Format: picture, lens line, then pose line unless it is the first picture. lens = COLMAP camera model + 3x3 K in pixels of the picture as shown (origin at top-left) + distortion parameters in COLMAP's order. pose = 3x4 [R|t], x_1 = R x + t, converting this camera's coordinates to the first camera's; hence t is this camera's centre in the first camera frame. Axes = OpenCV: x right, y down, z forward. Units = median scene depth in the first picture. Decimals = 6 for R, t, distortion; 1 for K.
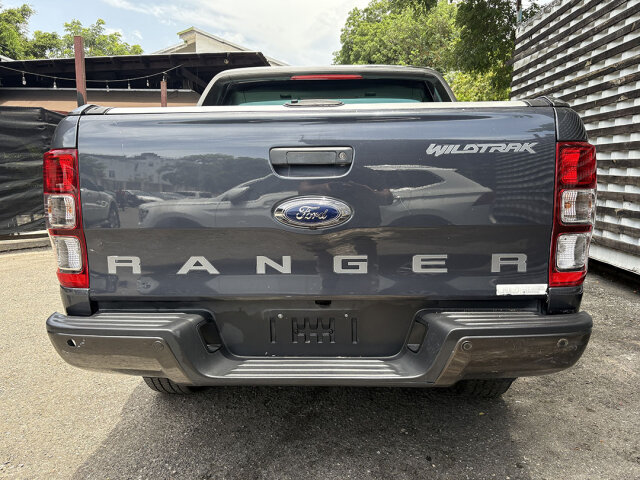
lens RADIAL K [[496.5, 0, 325.4], [0, 496.5, 239.5], [0, 0, 1]] dist [0.005644, 0.003716]
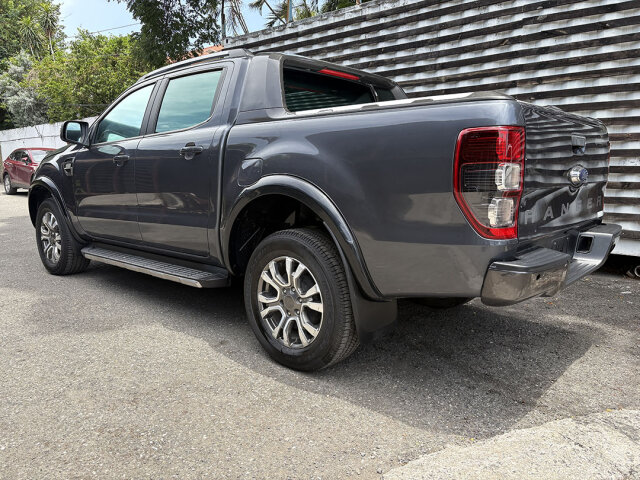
lens RADIAL K [[496.5, 0, 325.4], [0, 496.5, 239.5], [0, 0, 1]] dist [0.005644, 0.003716]
pose [[0.629663, -0.109355, 0.769133, -1.093780], [0.096918, 0.993366, 0.061893, -0.013571], [-0.770799, 0.035571, 0.636085, 0.356734]]
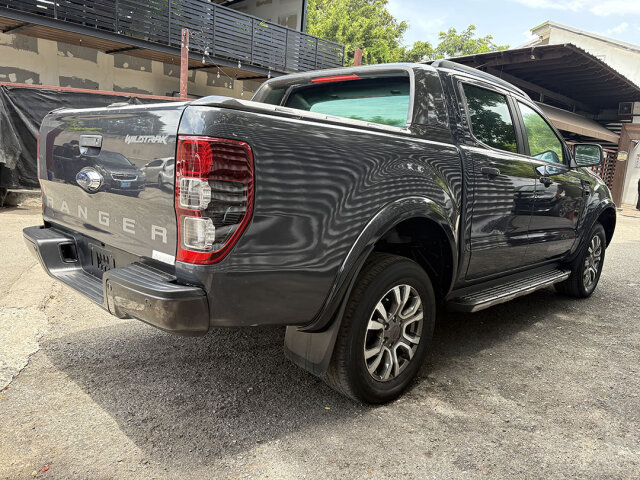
lens RADIAL K [[496.5, 0, 325.4], [0, 496.5, 239.5], [0, 0, 1]] dist [0.005644, 0.003716]
pose [[0.735849, 0.158177, -0.658412, 0.887975], [-0.157117, 0.985682, 0.061205, -0.046801], [0.658666, 0.058410, 0.750165, 0.212370]]
